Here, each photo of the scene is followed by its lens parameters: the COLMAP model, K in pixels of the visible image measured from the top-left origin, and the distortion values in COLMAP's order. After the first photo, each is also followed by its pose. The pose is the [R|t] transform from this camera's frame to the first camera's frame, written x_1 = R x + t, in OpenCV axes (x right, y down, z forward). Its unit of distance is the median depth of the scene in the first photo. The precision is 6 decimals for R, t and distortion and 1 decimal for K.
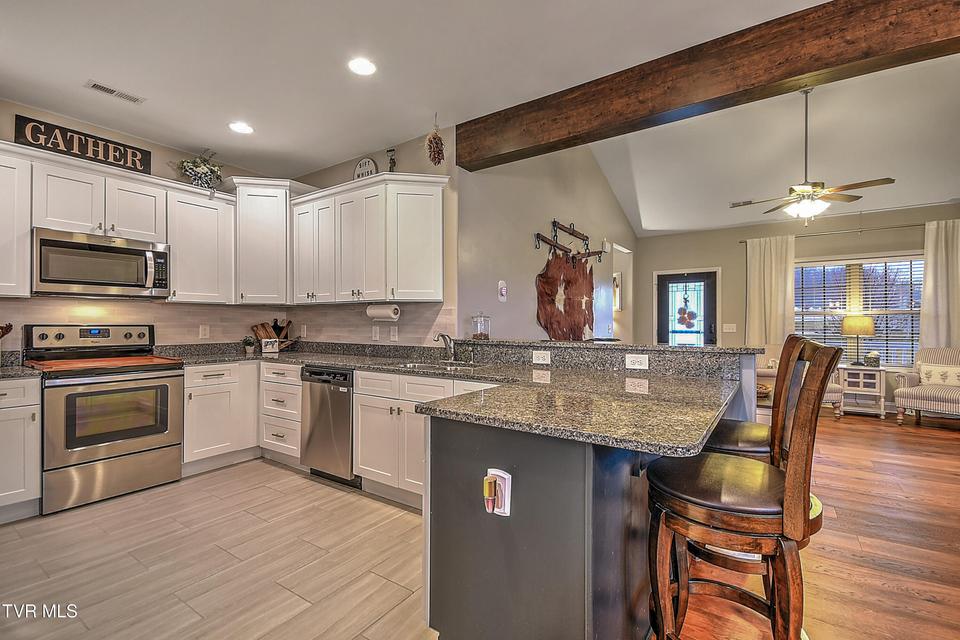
lens RADIAL K [[427.1, 0, 481.0], [0, 427.1, 322.7], [0, 0, 1]] dist [0.019727, -0.009625]
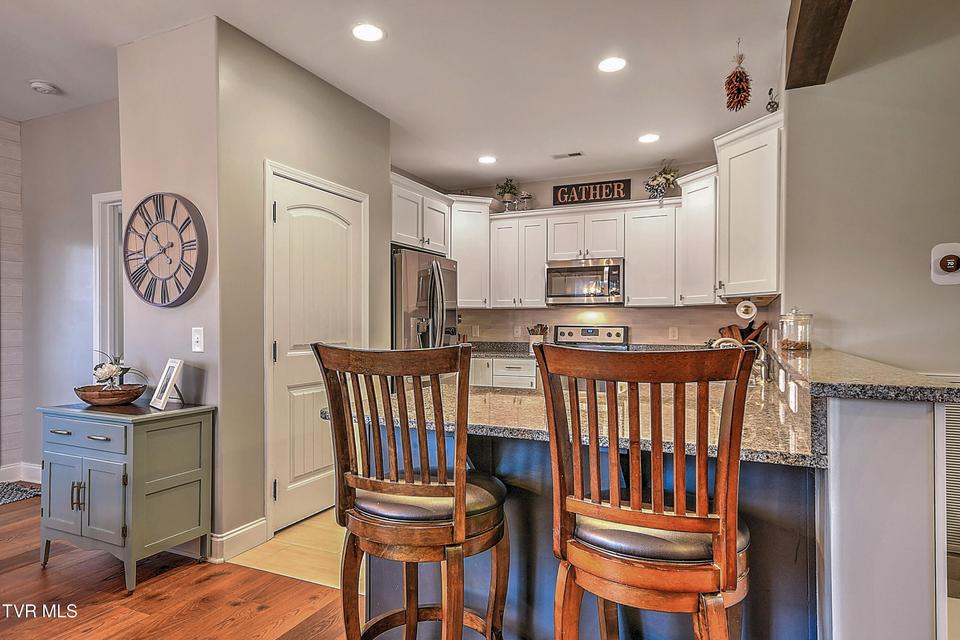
lens RADIAL K [[558.2, 0, 478.8], [0, 558.2, 327.8], [0, 0, 1]] dist [0.036136, 0.001052]
pose [[0.154343, 0.006680, -0.987995, 0.639174], [-0.003290, 0.999975, 0.006247, 0.000656], [0.988012, 0.002286, 0.154361, 0.335503]]
